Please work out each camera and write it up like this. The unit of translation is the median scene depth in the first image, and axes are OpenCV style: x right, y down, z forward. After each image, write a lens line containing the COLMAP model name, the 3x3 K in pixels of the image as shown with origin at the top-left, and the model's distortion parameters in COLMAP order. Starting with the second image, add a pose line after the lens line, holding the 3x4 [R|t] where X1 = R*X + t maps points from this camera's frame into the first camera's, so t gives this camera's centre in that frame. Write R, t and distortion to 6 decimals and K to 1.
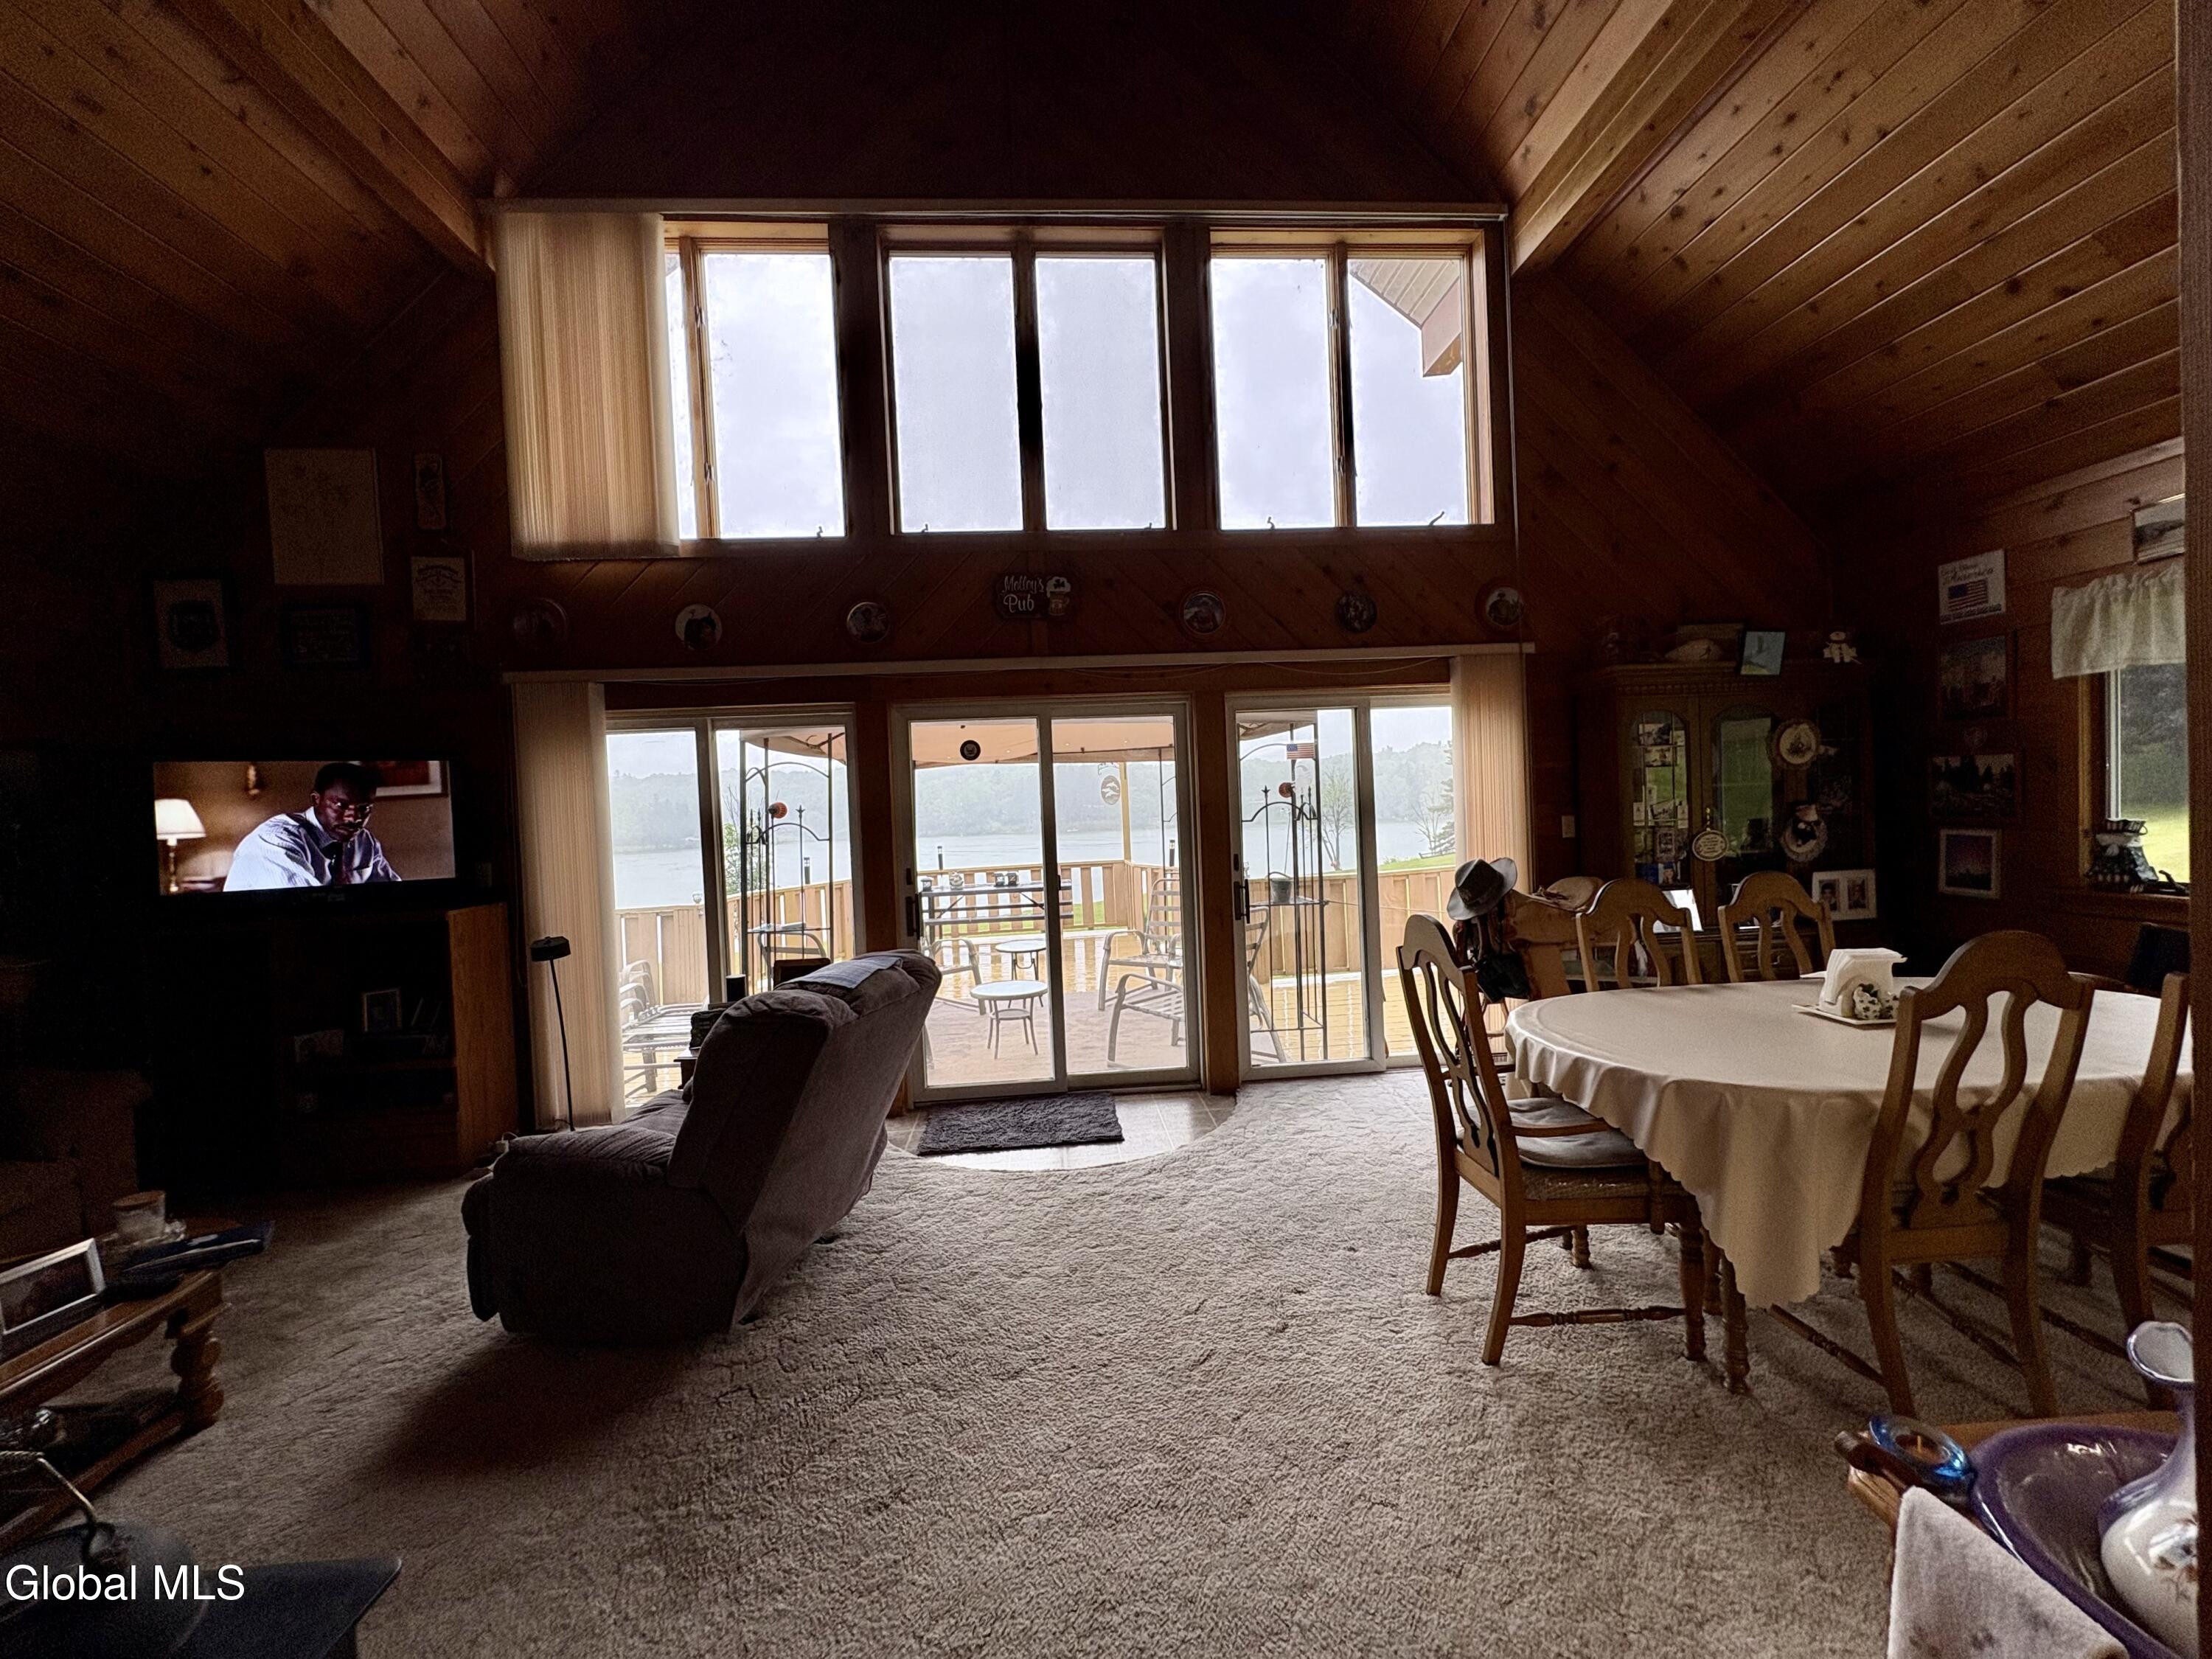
lens RADIAL K [[880.8, 0, 1106.0], [0, 880.8, 829.5], [0, 0, 1]] dist [-0.000204, -0.000468]
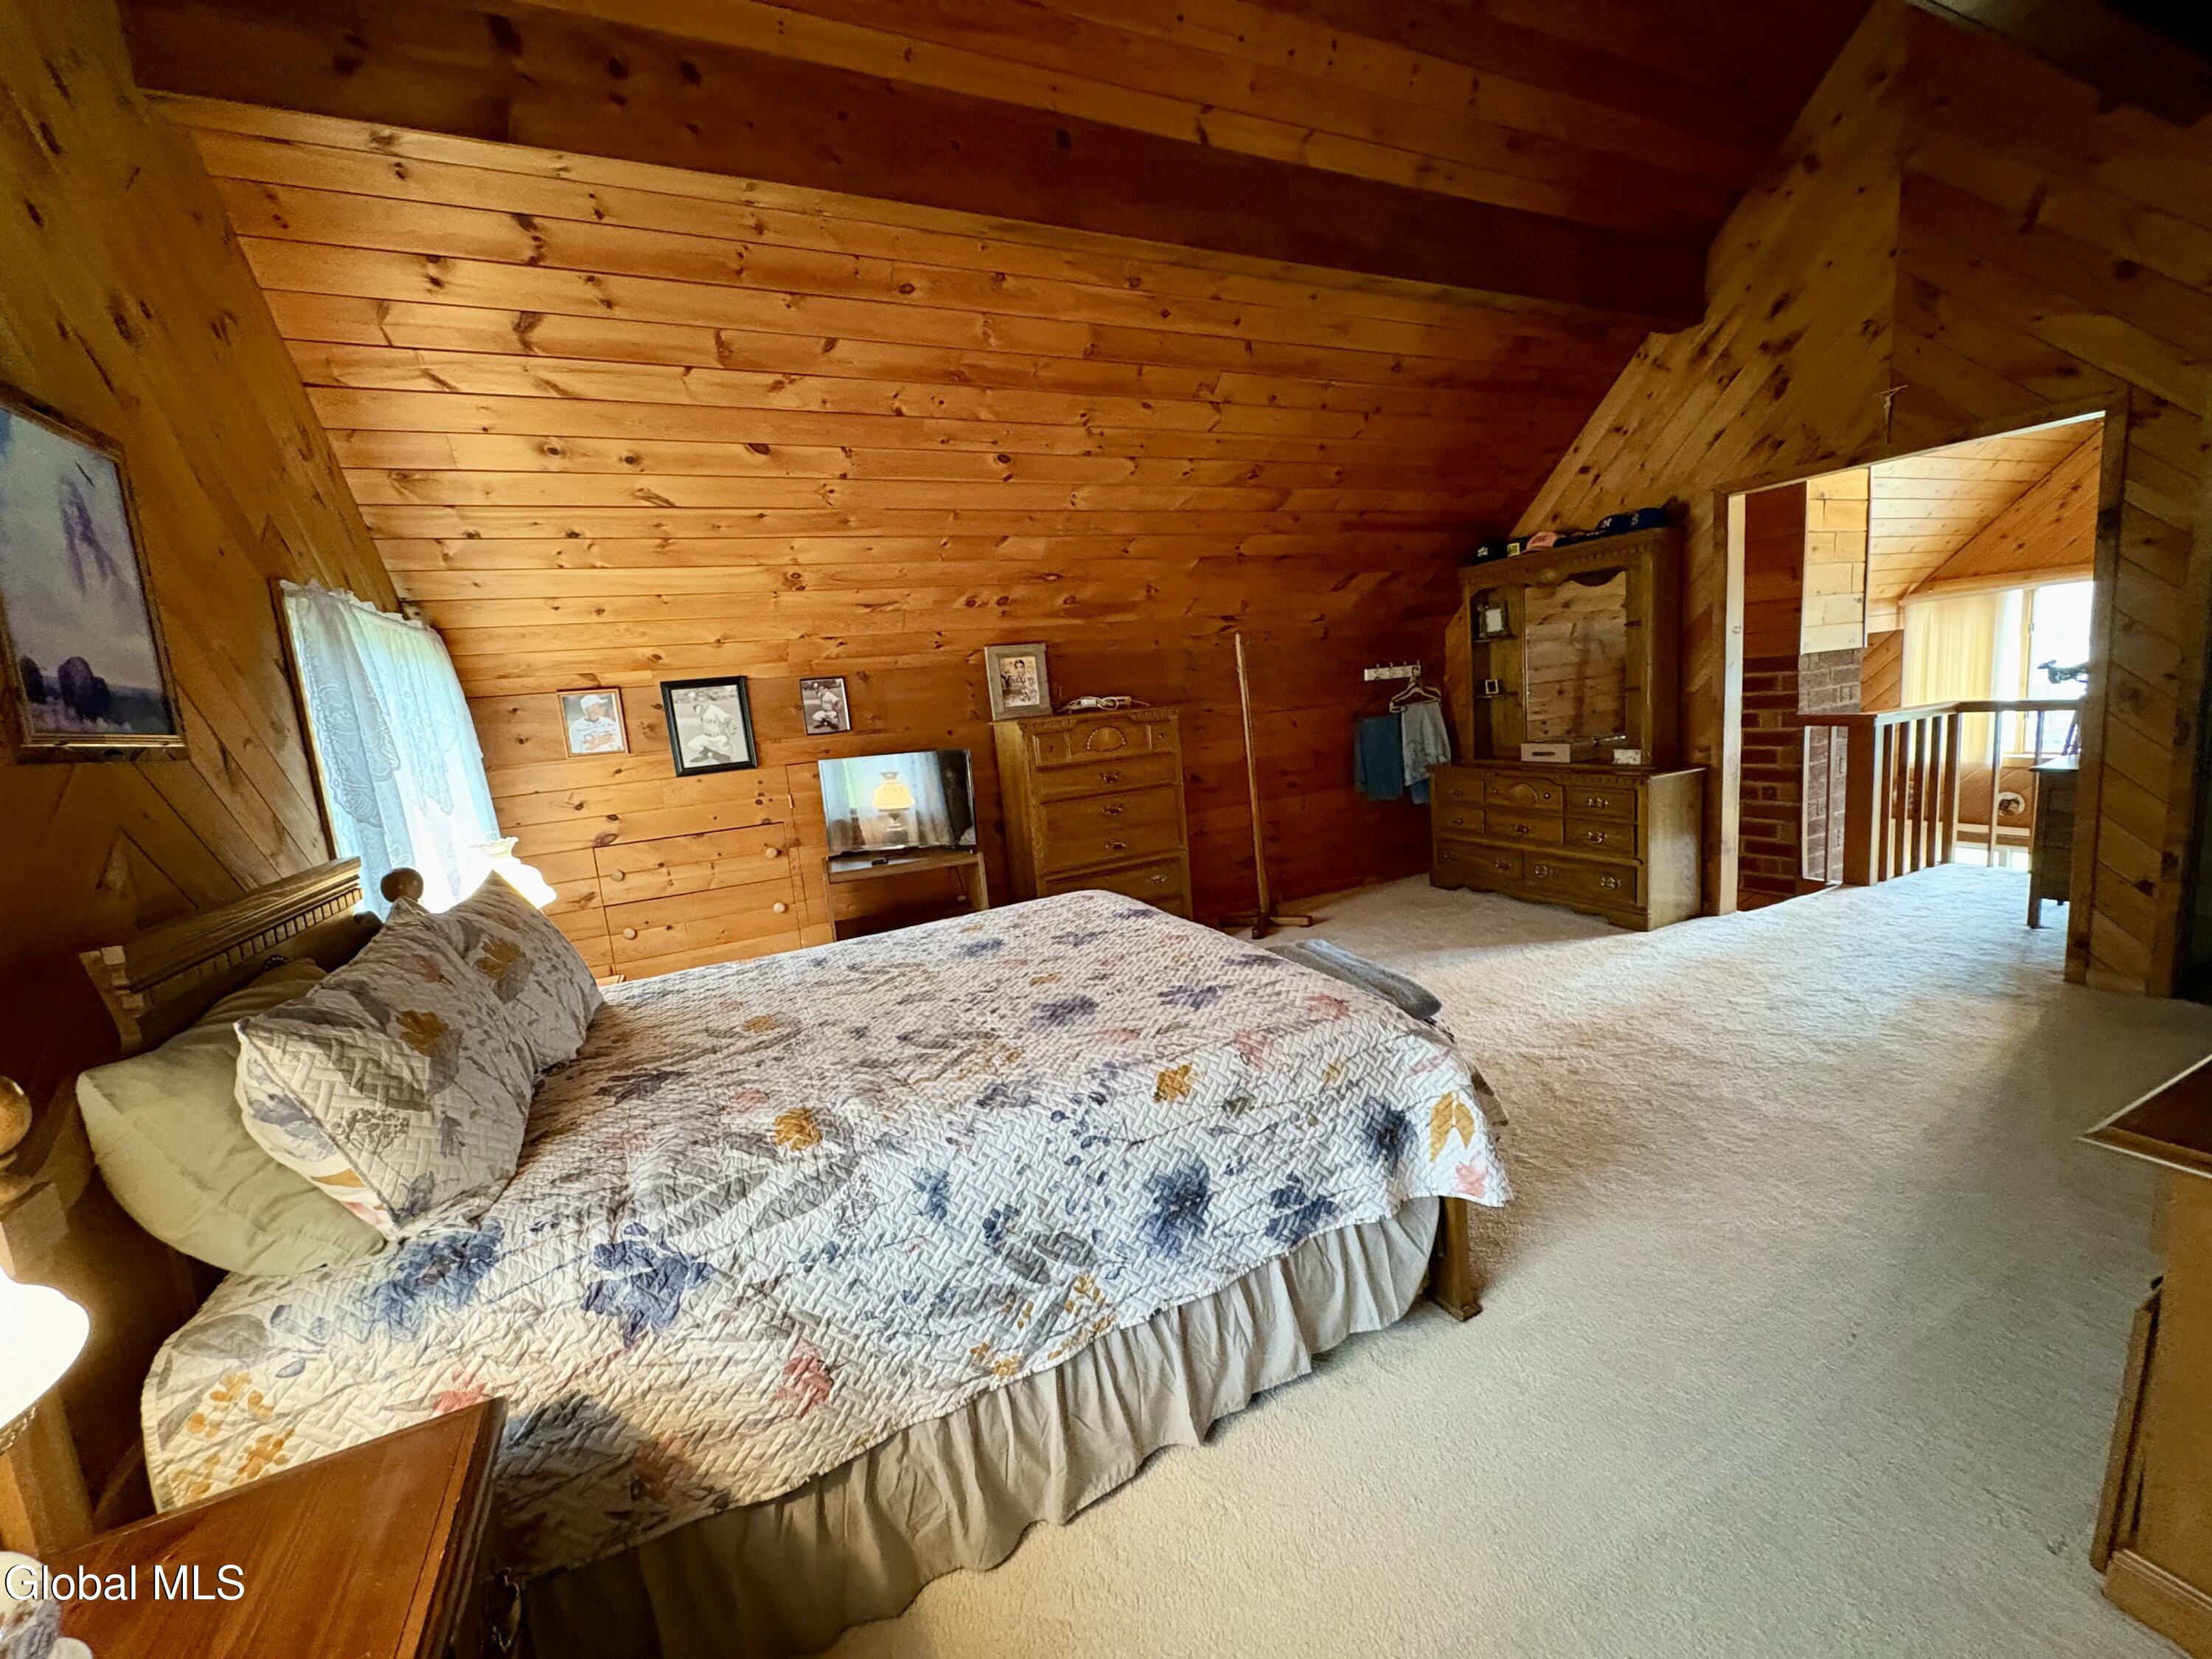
lens RADIAL K [[880.8, 0, 1106.0], [0, 880.8, 829.5], [0, 0, 1]] dist [-0.000204, -0.000468]
pose [[0.361534, 0.152381, -0.919822, 0.561785], [0.050478, 0.981908, 0.182507, -0.594101], [0.930992, -0.112413, 0.347301, -1.409177]]
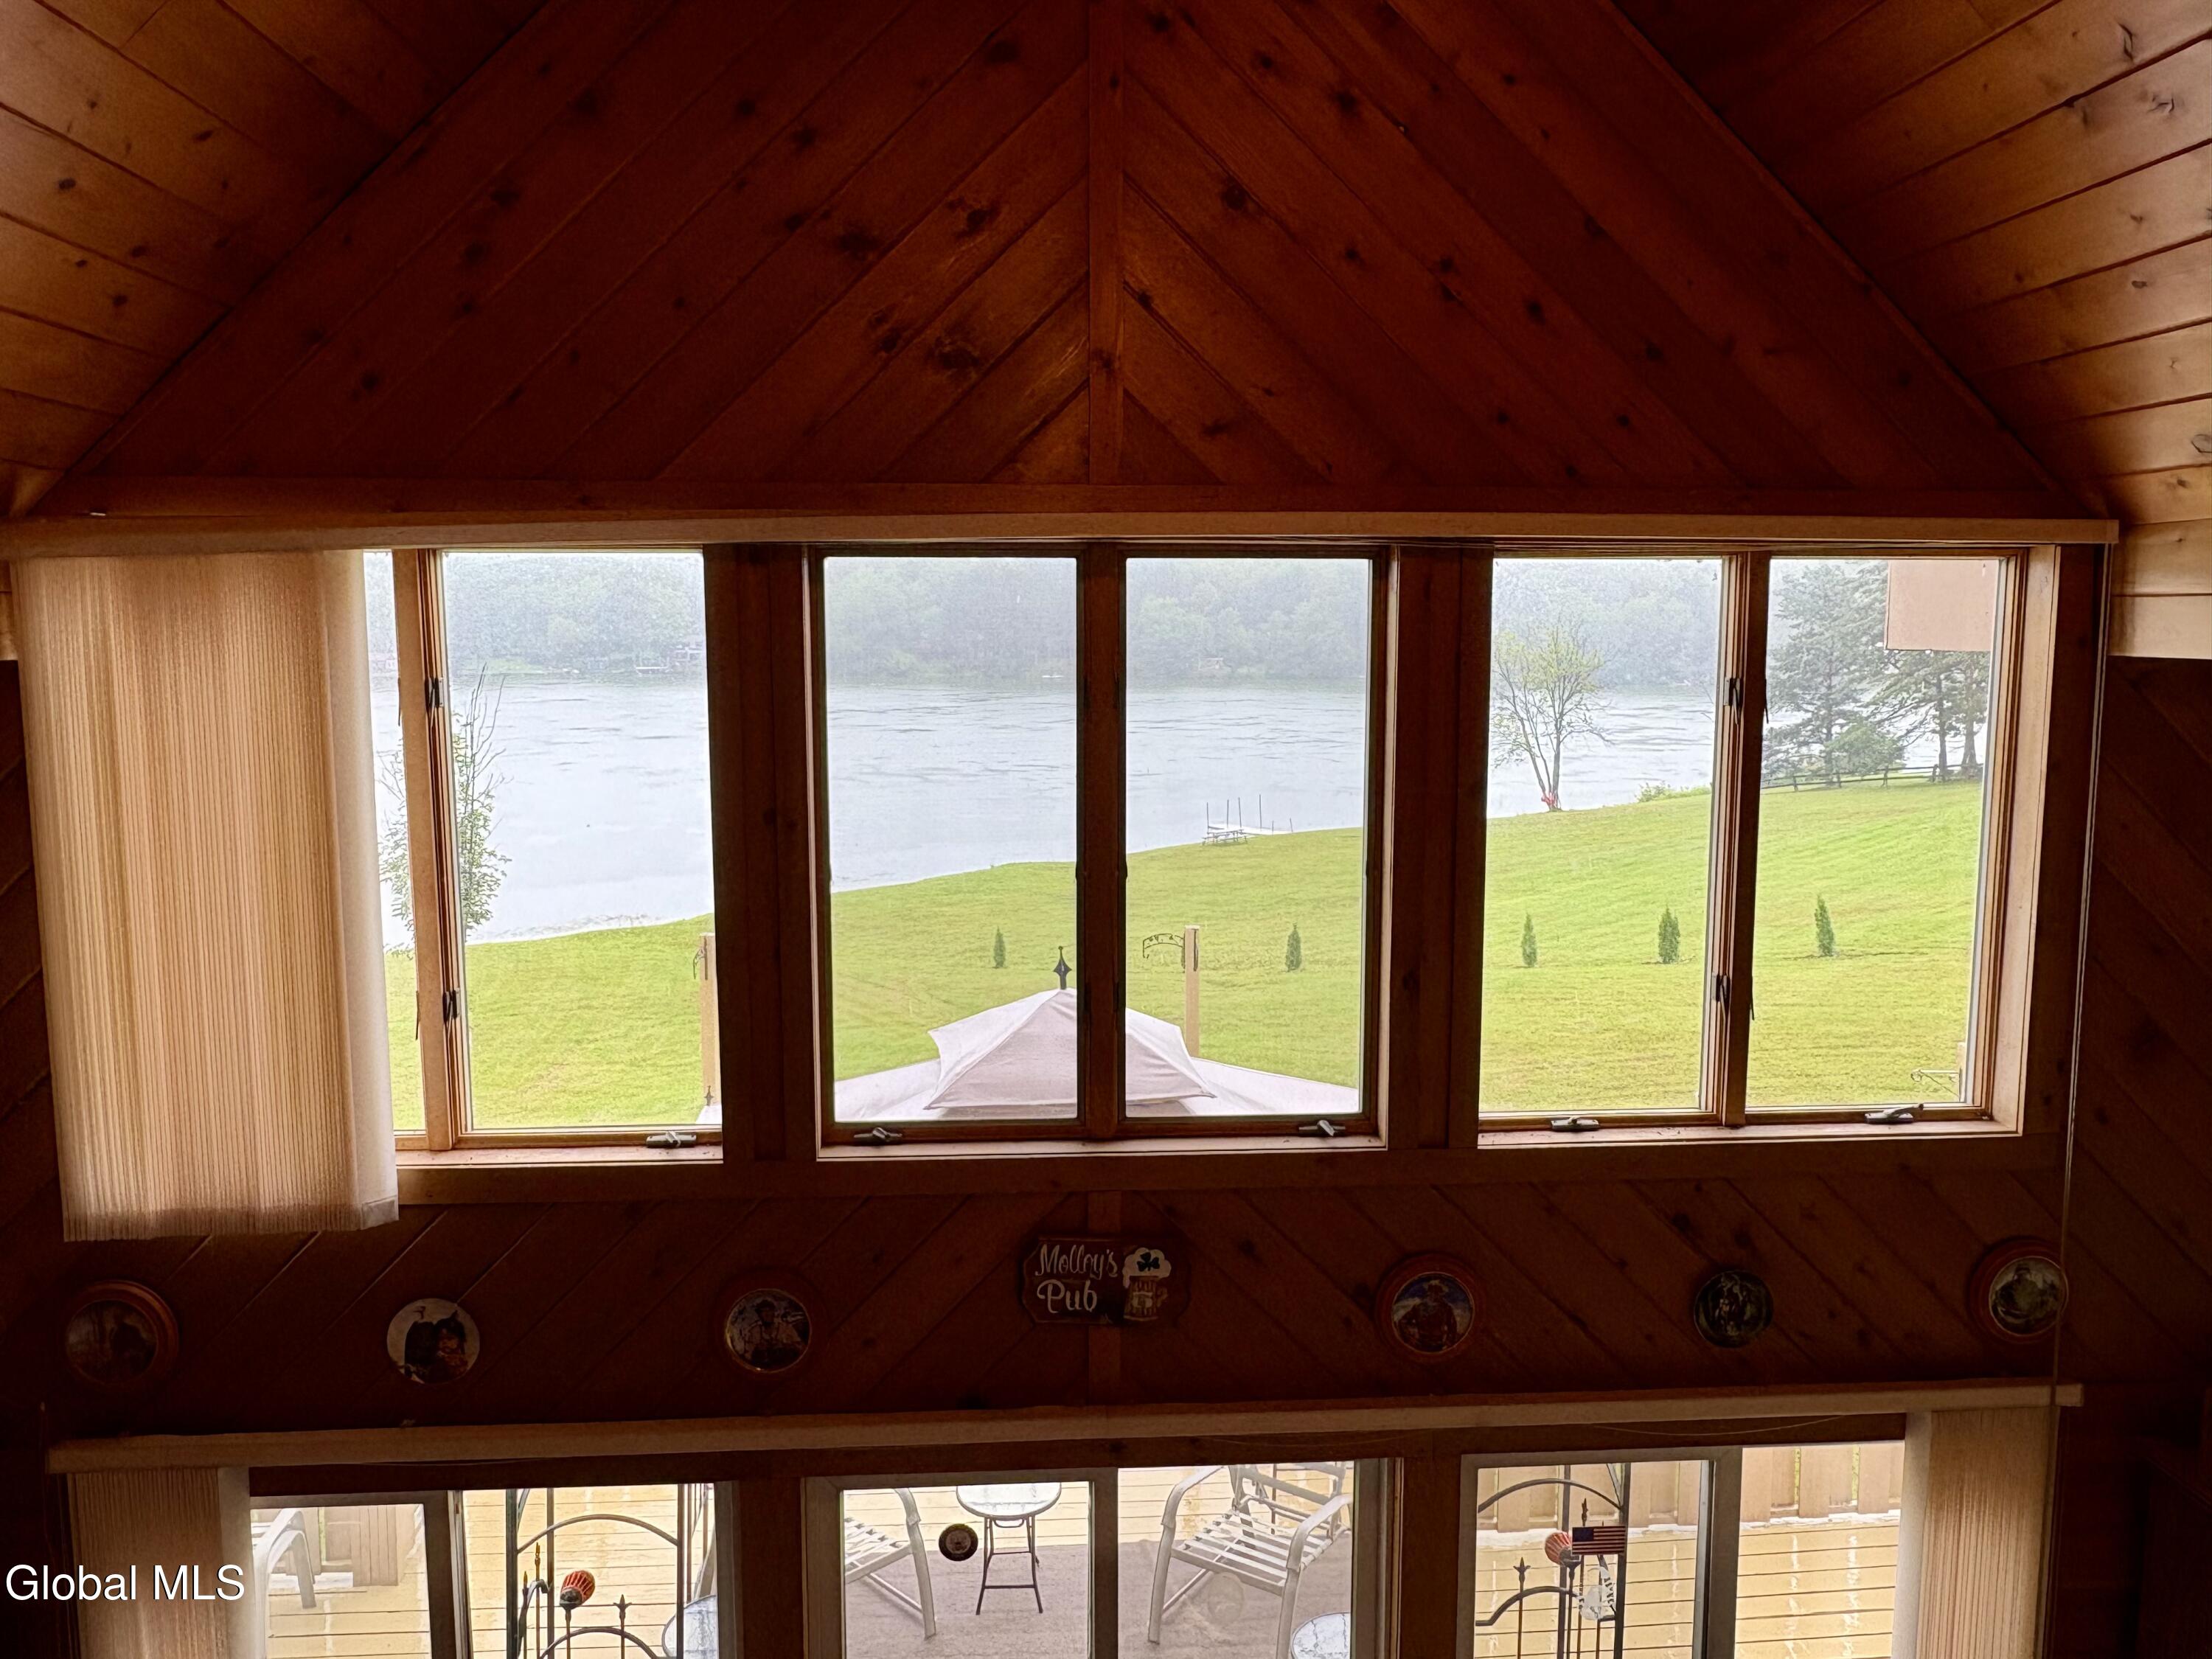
lens RADIAL K [[1682.1, 0, 1125.5], [0, 1682.1, 828.5], [0, 0, 1]] dist [-0.001244, -0.002722]
pose [[0.999077, 0.042946, -0.000972, -0.074881], [-0.042646, 0.994304, 0.097673, -0.608454], [0.005161, -0.097541, 0.995218, 0.069656]]
